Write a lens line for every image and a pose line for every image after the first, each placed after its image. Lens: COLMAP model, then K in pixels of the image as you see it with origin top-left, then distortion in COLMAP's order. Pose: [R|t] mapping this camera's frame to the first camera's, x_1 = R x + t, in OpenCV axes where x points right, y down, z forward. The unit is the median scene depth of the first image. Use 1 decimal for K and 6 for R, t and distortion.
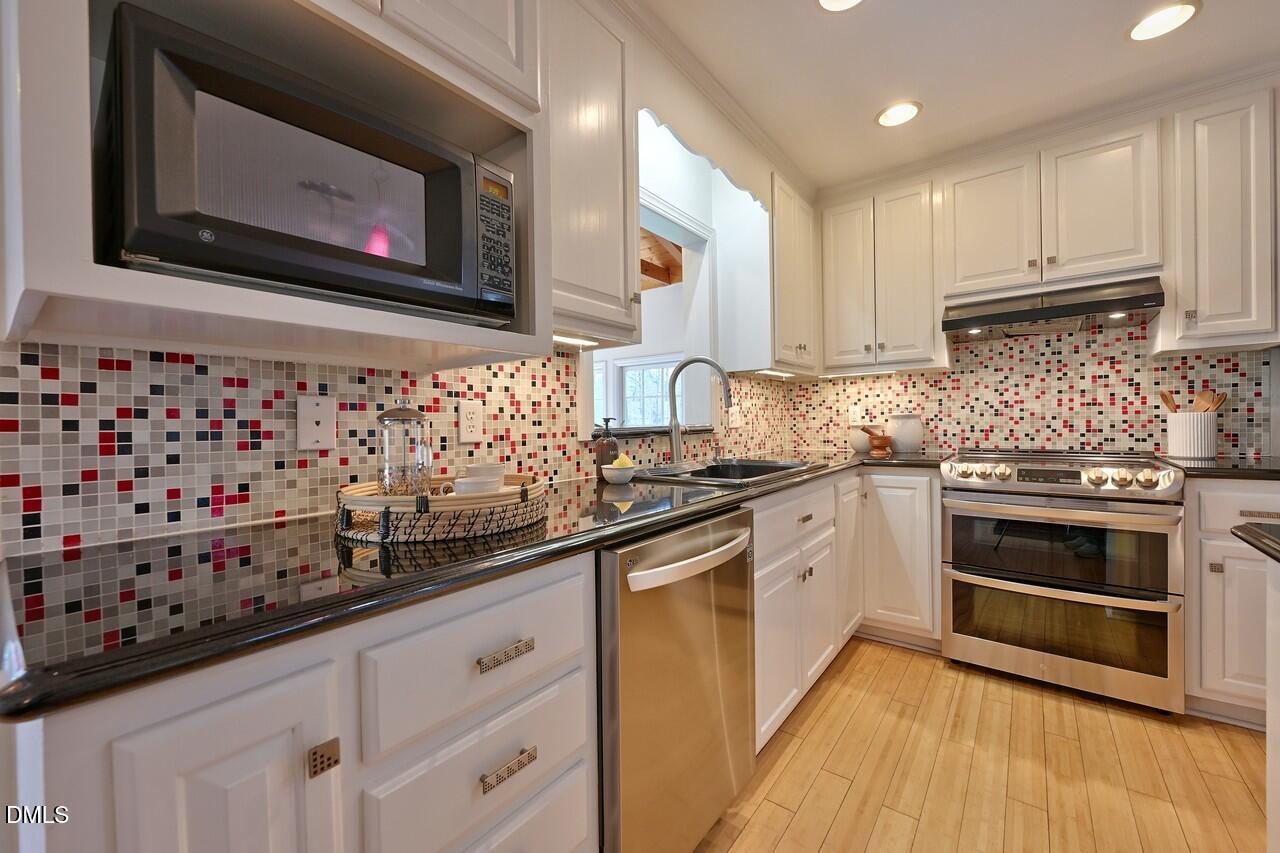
lens RADIAL K [[501.7, 0, 642.2], [0, 501.7, 427.3], [0, 0, 1]] dist [0.000378, -0.000217]
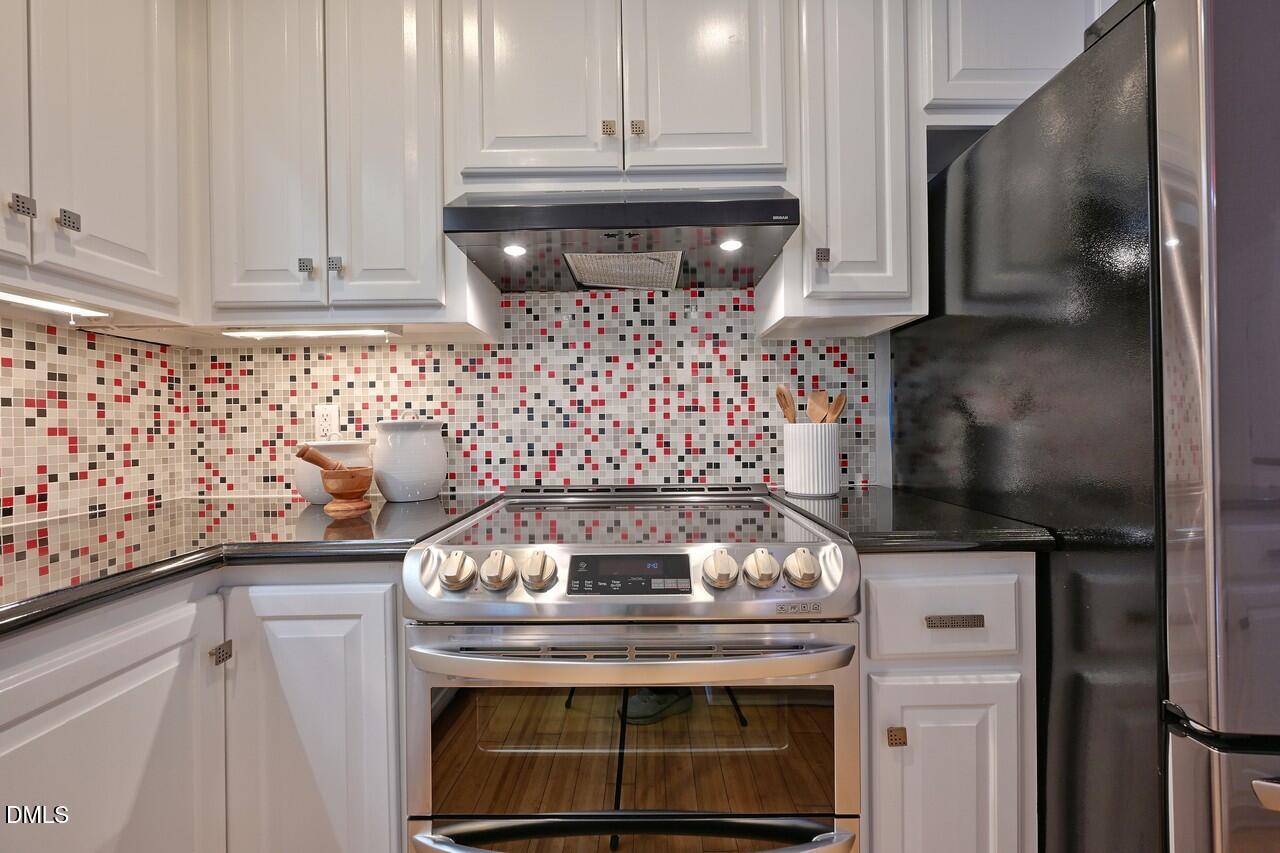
lens RADIAL K [[501.7, 0, 639.6], [0, 501.7, 428.4], [0, 0, 1]] dist [0.000378, -0.000217]
pose [[0.787030, 0.005663, 0.616888, 0.434162], [0.006110, 0.999837, -0.016974, -0.010914], [-0.616884, 0.017128, 0.786868, 0.518517]]
